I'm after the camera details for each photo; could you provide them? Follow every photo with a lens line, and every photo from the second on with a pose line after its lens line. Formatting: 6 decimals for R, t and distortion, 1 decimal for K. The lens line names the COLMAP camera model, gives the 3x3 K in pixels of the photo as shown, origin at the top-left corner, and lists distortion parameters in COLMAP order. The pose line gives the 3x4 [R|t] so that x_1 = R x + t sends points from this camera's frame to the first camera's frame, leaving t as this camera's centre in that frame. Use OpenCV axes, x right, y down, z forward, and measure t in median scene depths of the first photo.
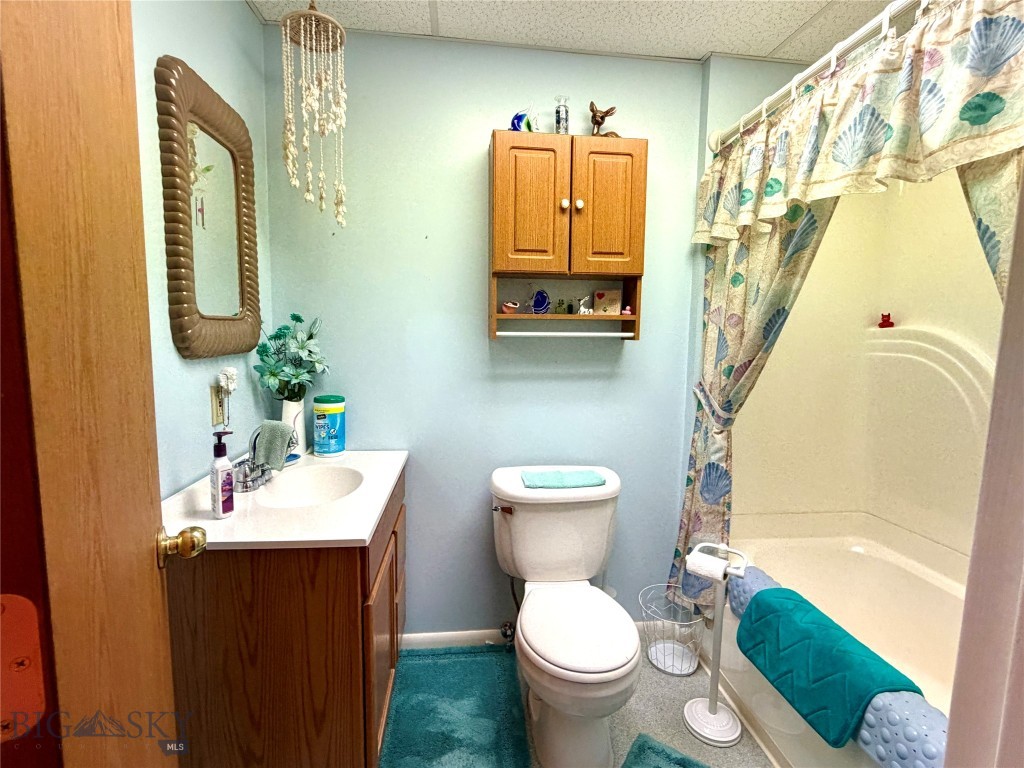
lens RADIAL K [[472.9, 0, 514.9], [0, 472.9, 385.6], [0, 0, 1]] dist [0.000502, -0.000546]
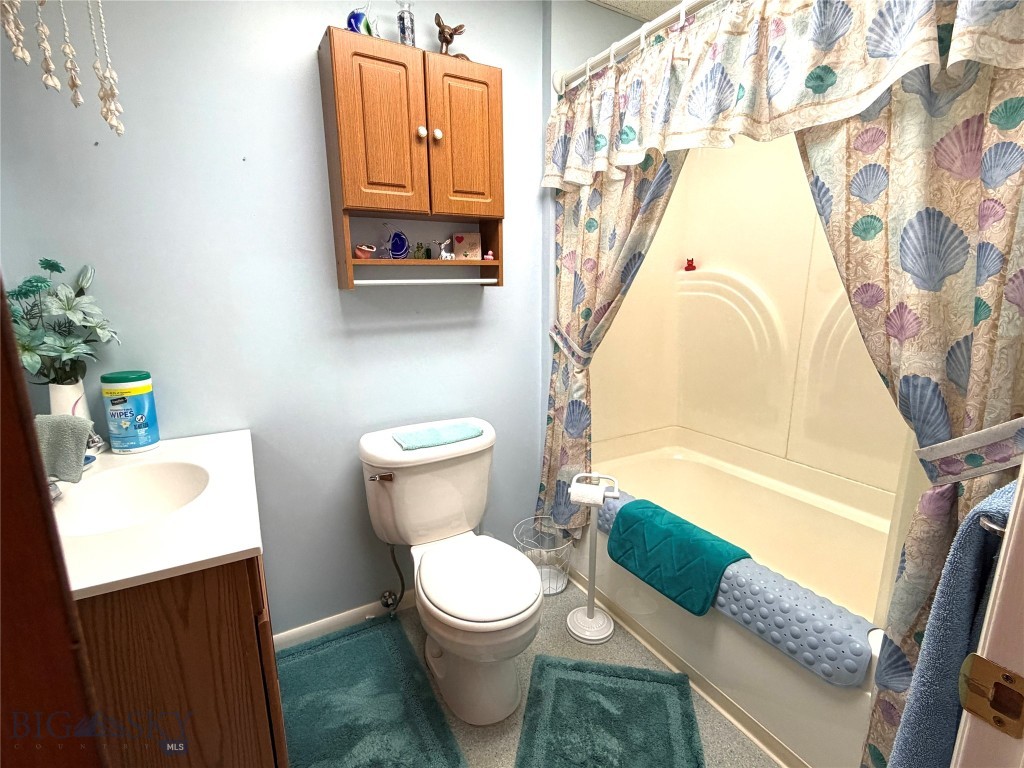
lens RADIAL K [[472.9, 0, 514.9], [0, 472.9, 385.6], [0, 0, 1]] dist [0.000502, -0.000546]
pose [[0.914960, -0.105221, 0.389586, -0.130370], [0.063163, 0.990850, 0.119272, -0.007491], [-0.398572, -0.084522, 0.913234, 0.079601]]
